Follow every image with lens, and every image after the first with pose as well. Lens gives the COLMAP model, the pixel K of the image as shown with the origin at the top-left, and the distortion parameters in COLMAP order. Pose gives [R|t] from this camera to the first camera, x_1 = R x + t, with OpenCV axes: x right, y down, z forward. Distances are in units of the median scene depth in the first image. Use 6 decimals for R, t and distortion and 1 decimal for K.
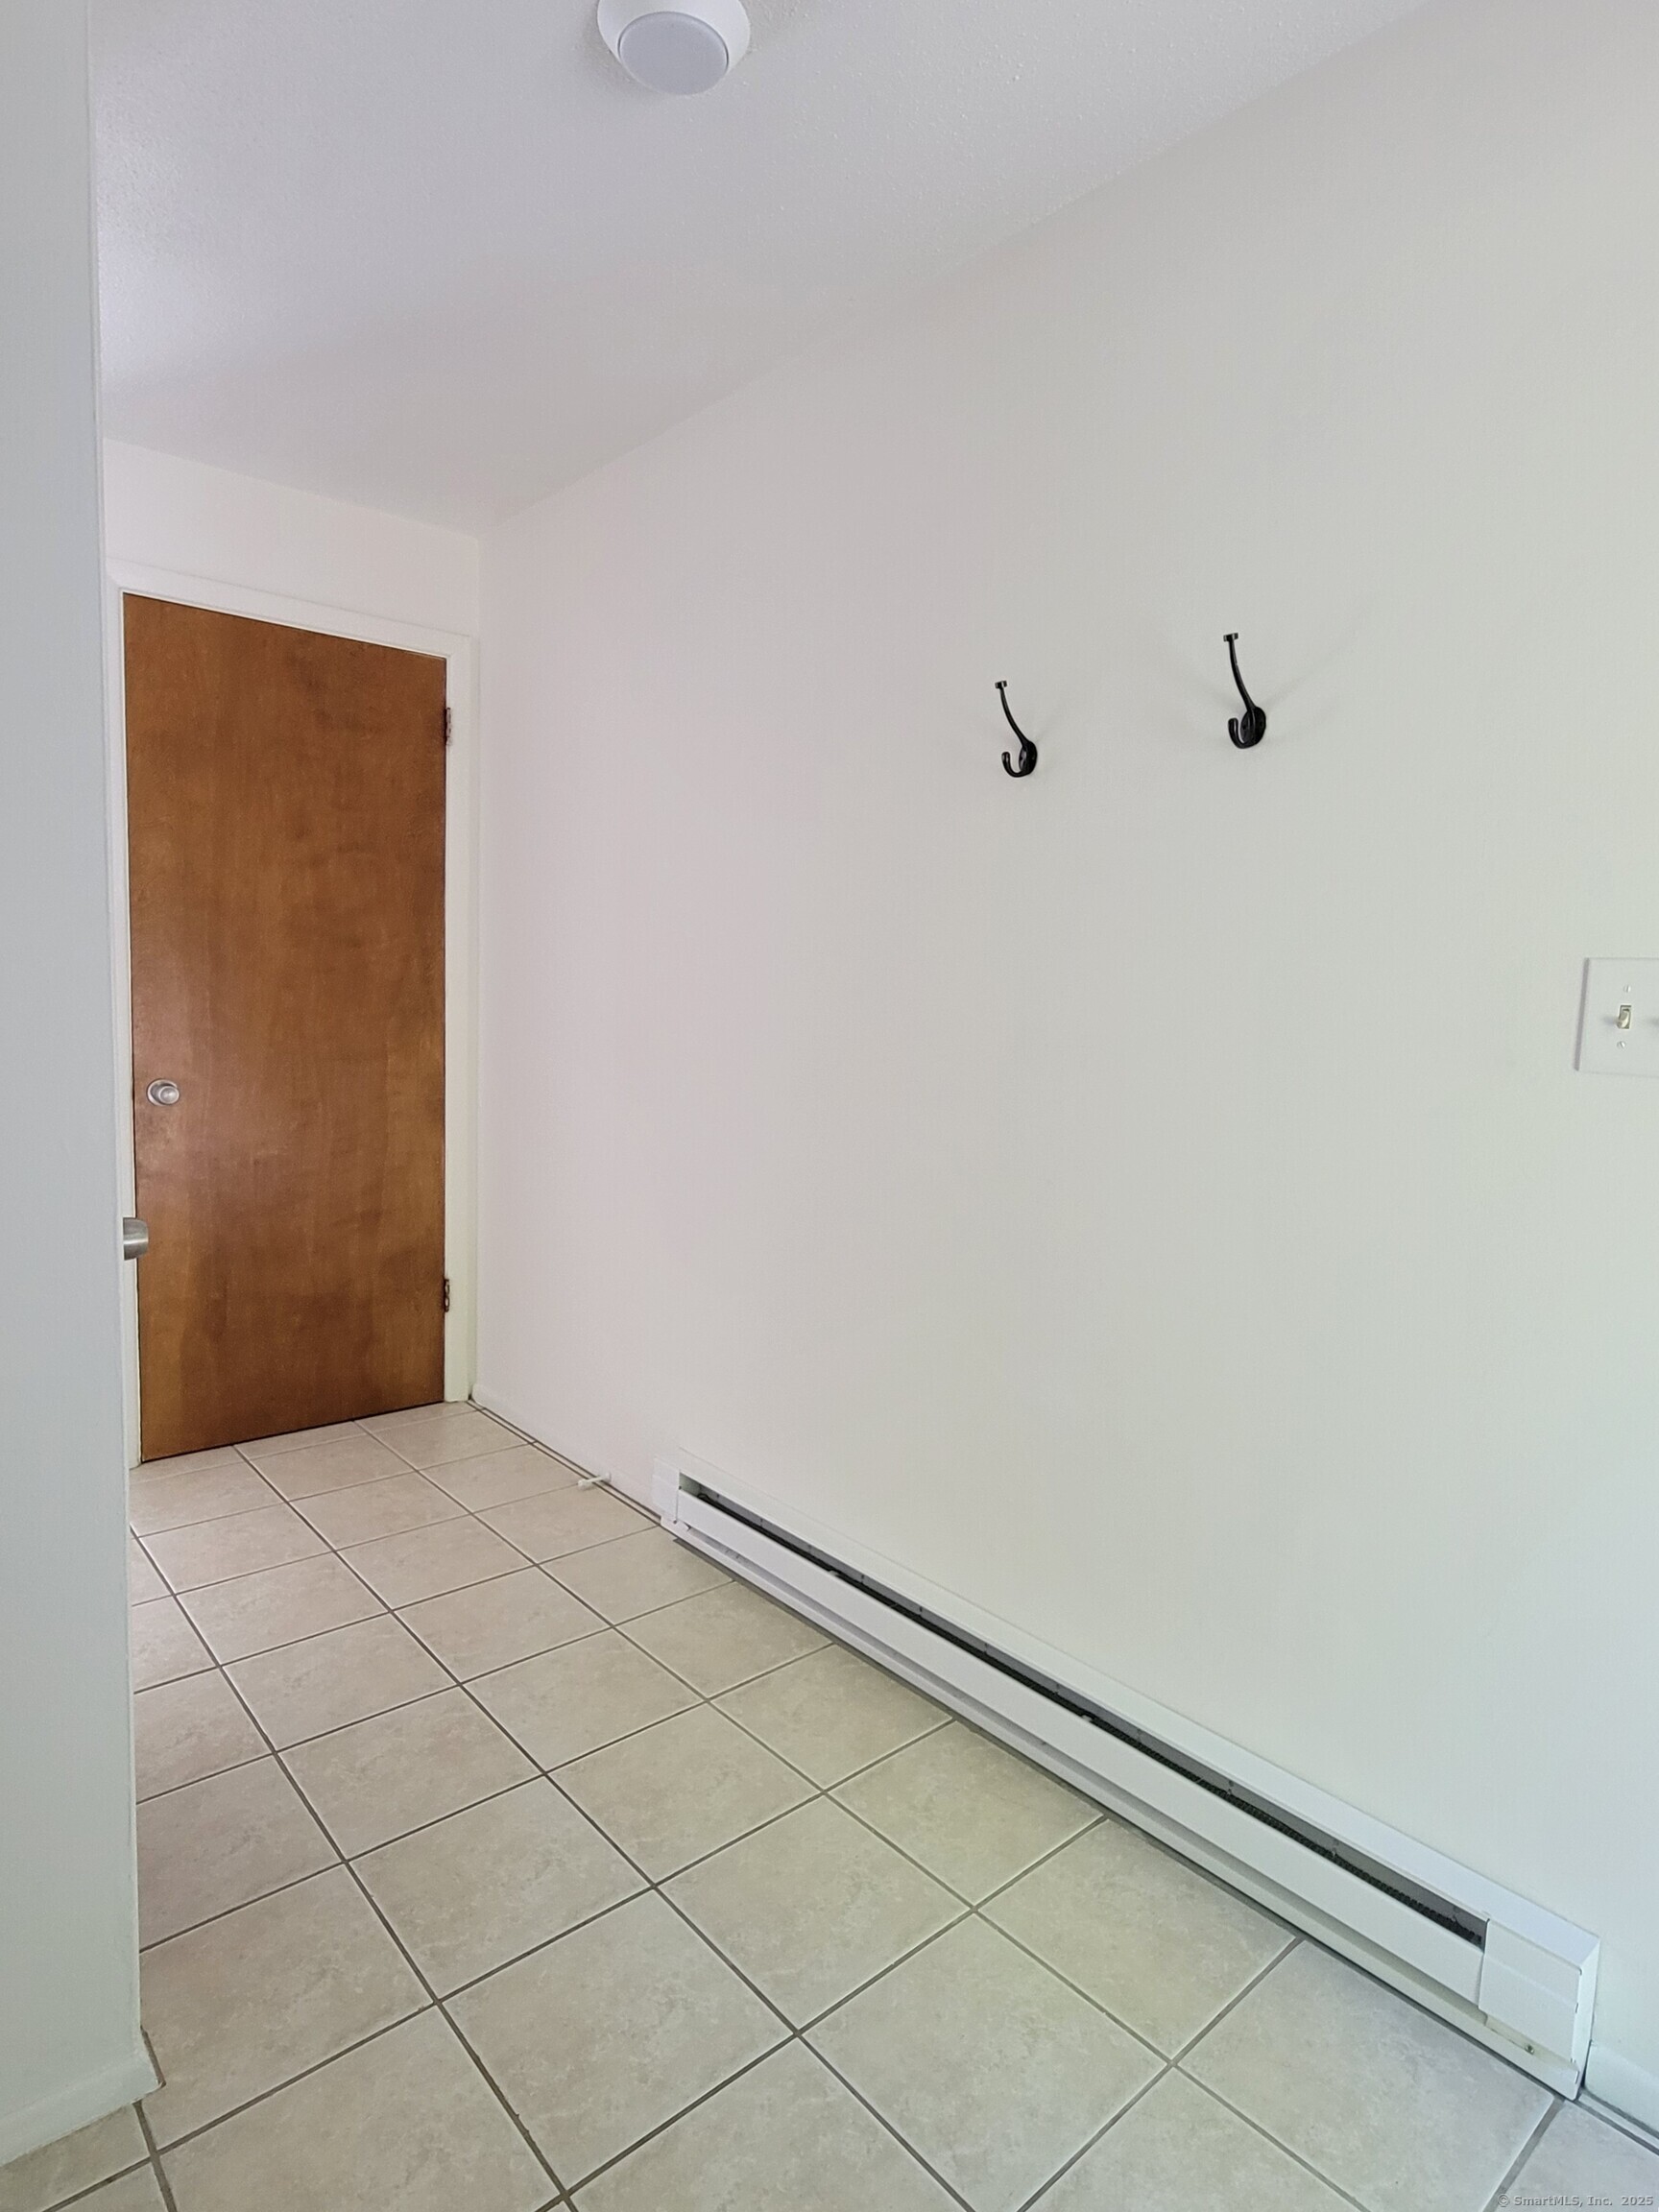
lens RADIAL K [[1226.7, 0, 822.4], [0, 1226.7, 1107.2], [0, 0, 1]] dist [0.015398, -0.007304]
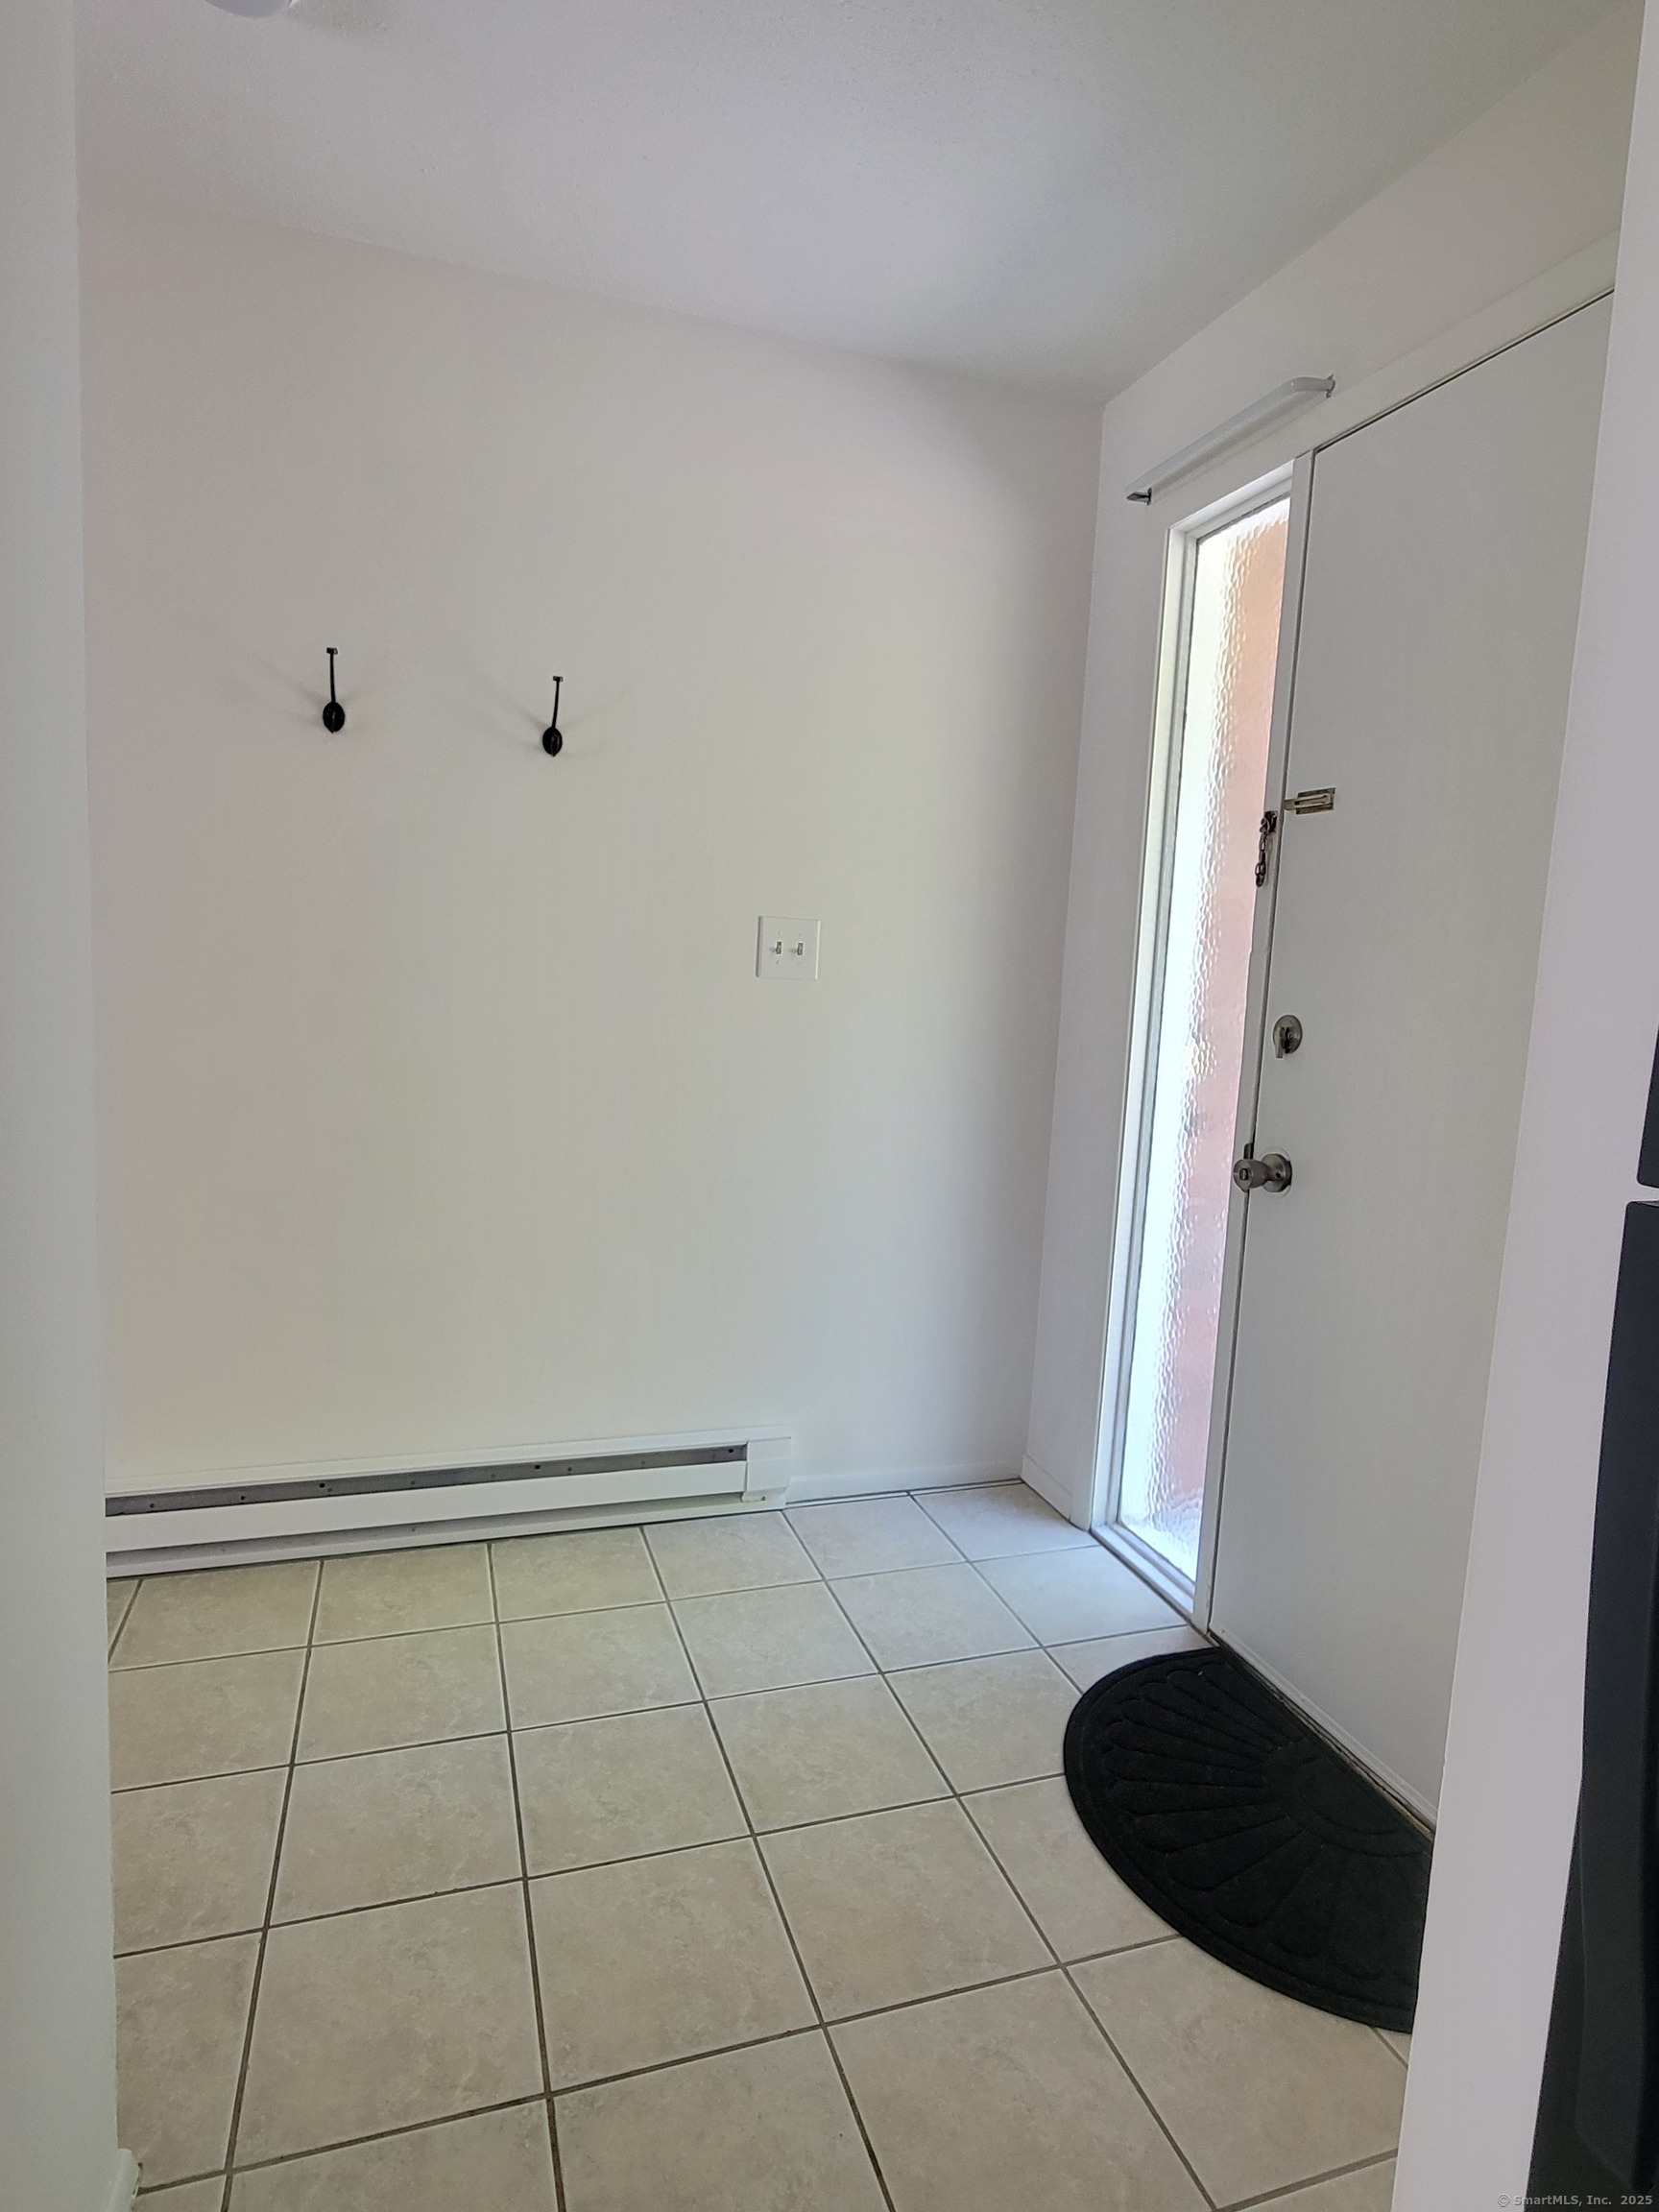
lens RADIAL K [[1226.7, 0, 820.5], [0, 1226.7, 1096.9], [0, 0, 1]] dist [0.015398, -0.007304]
pose [[0.382030, -0.117812, 0.916610, -1.063478], [0.048168, 0.993031, 0.107559, -0.044075], [-0.922894, 0.003060, 0.385043, 0.200902]]
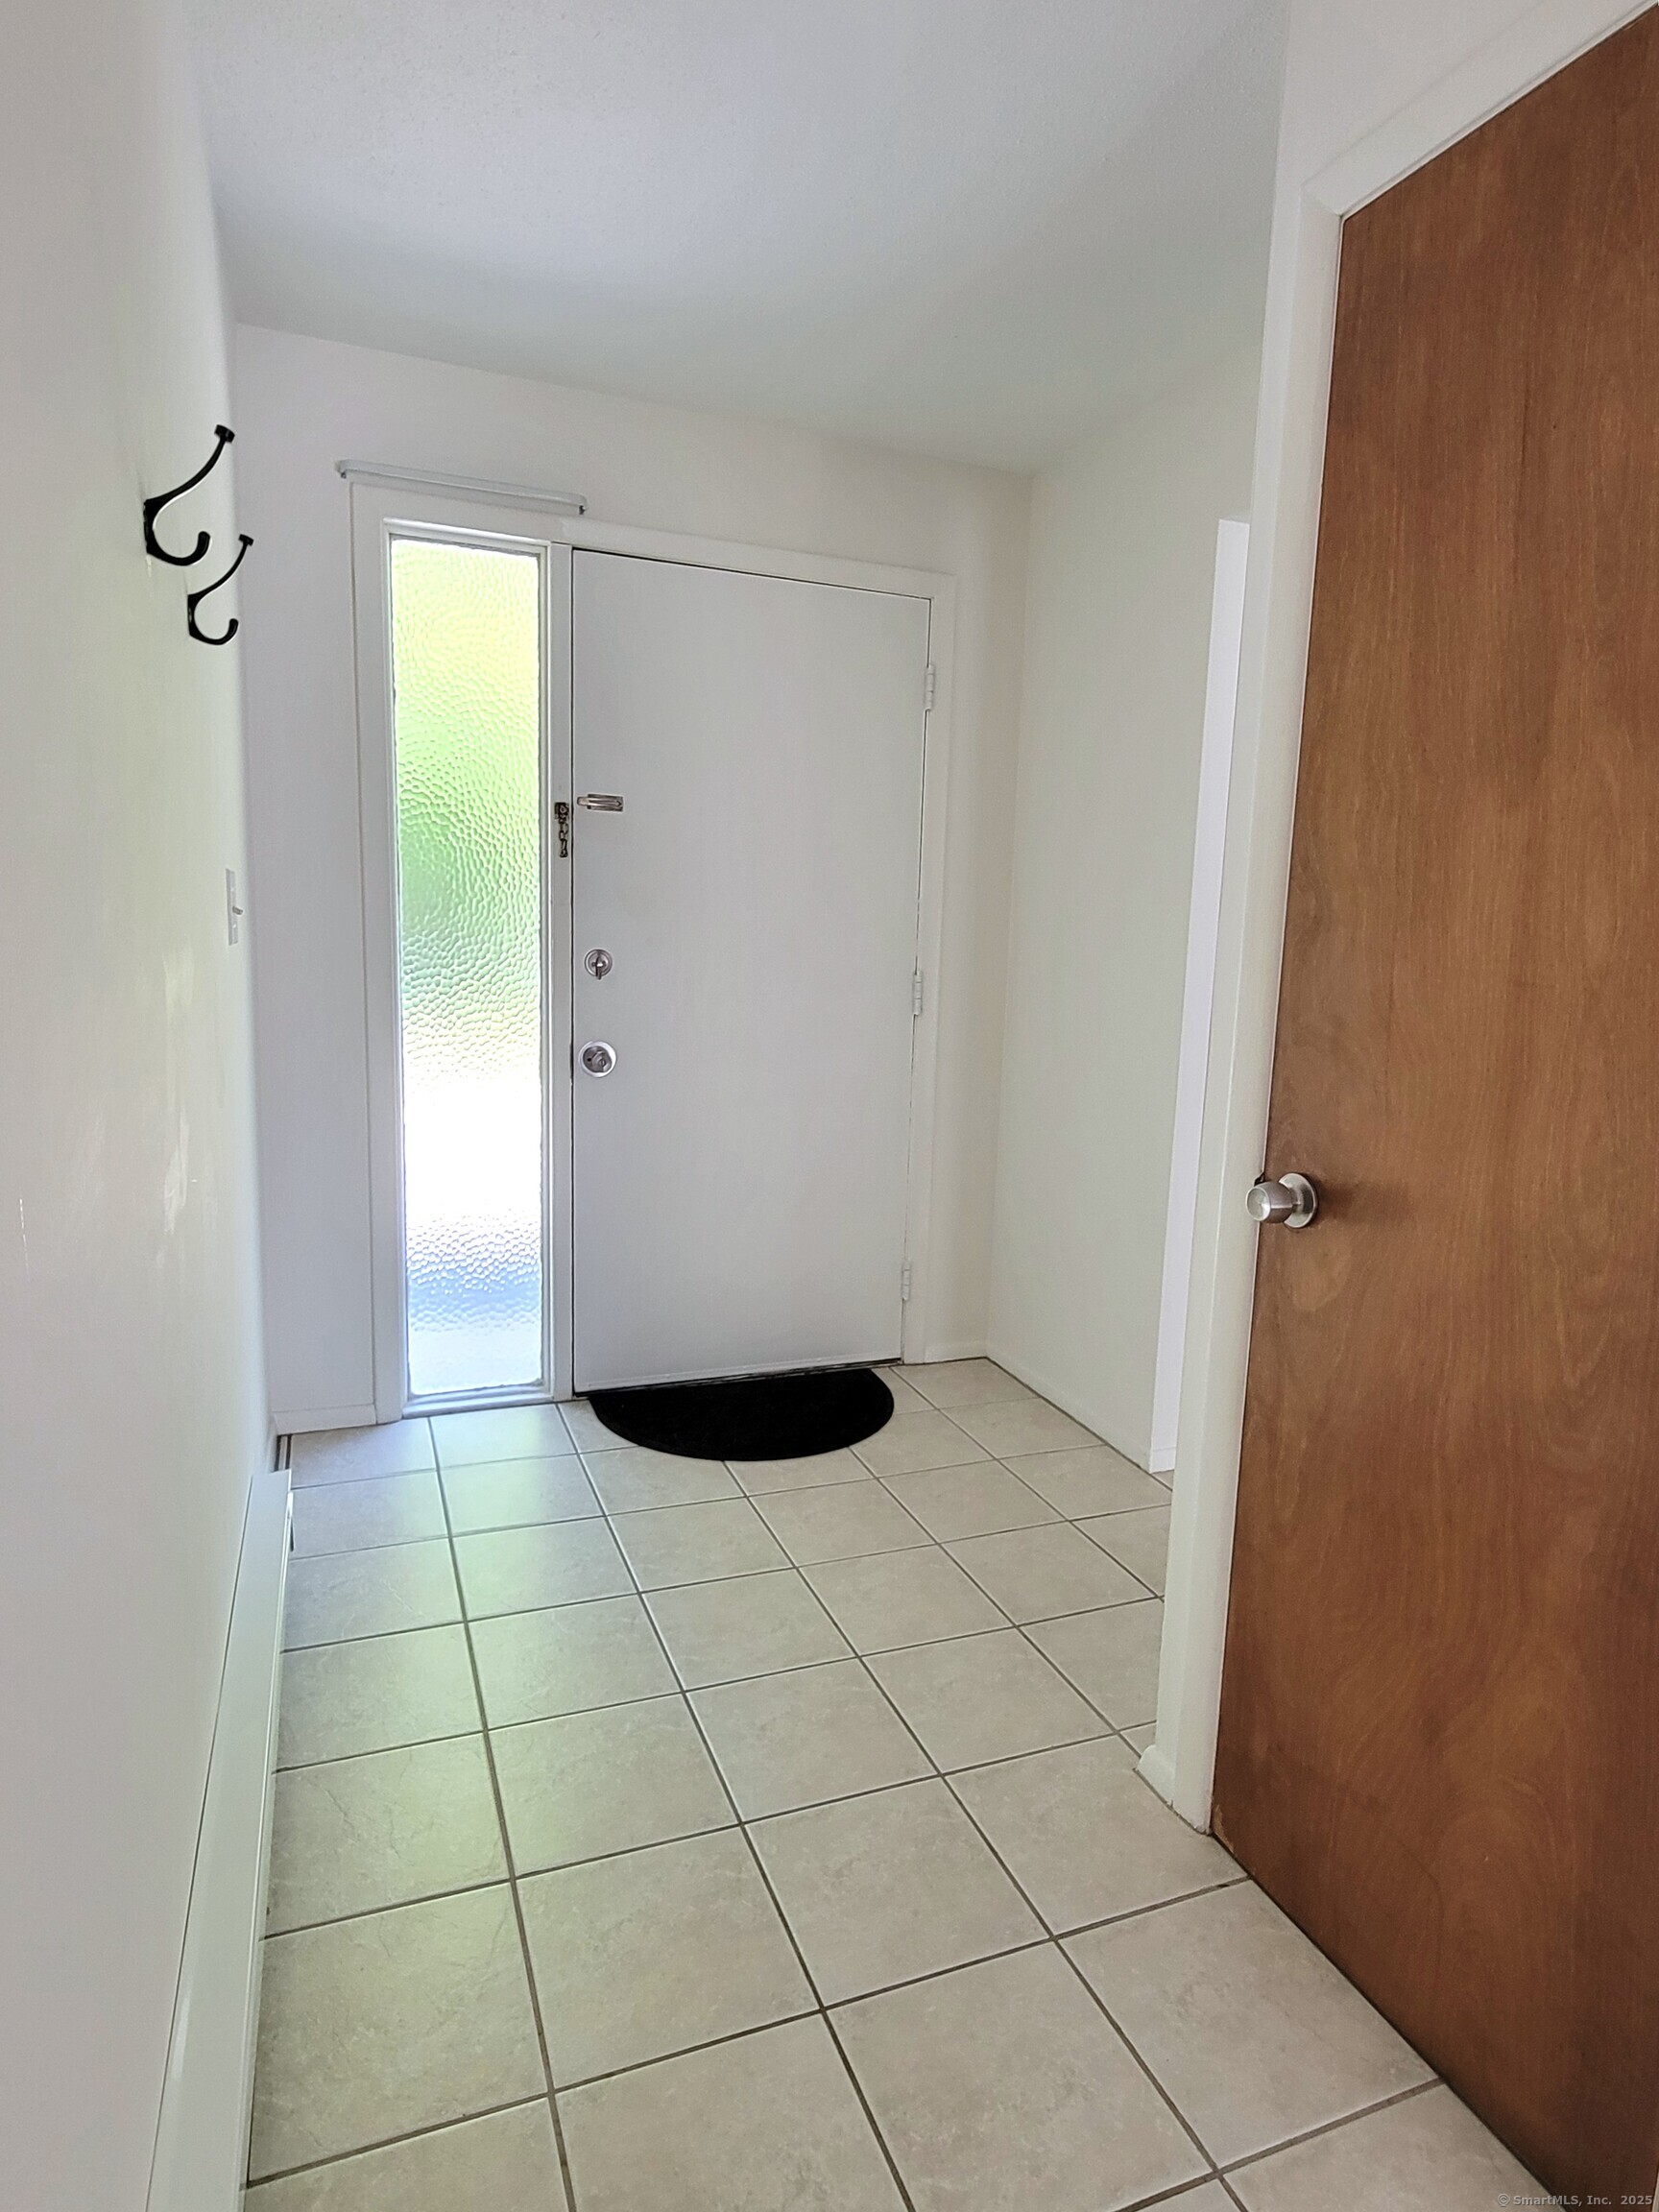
lens RADIAL K [[1226.7, 0, 828.0], [0, 1226.7, 1102.6], [0, 0, 1]] dist [0.015398, -0.007304]
pose [[-0.941776, -0.105899, 0.319130, -0.567296], [-0.024141, 0.967955, 0.249959, -0.244451], [-0.335374, 0.227701, -0.914153, 2.156588]]
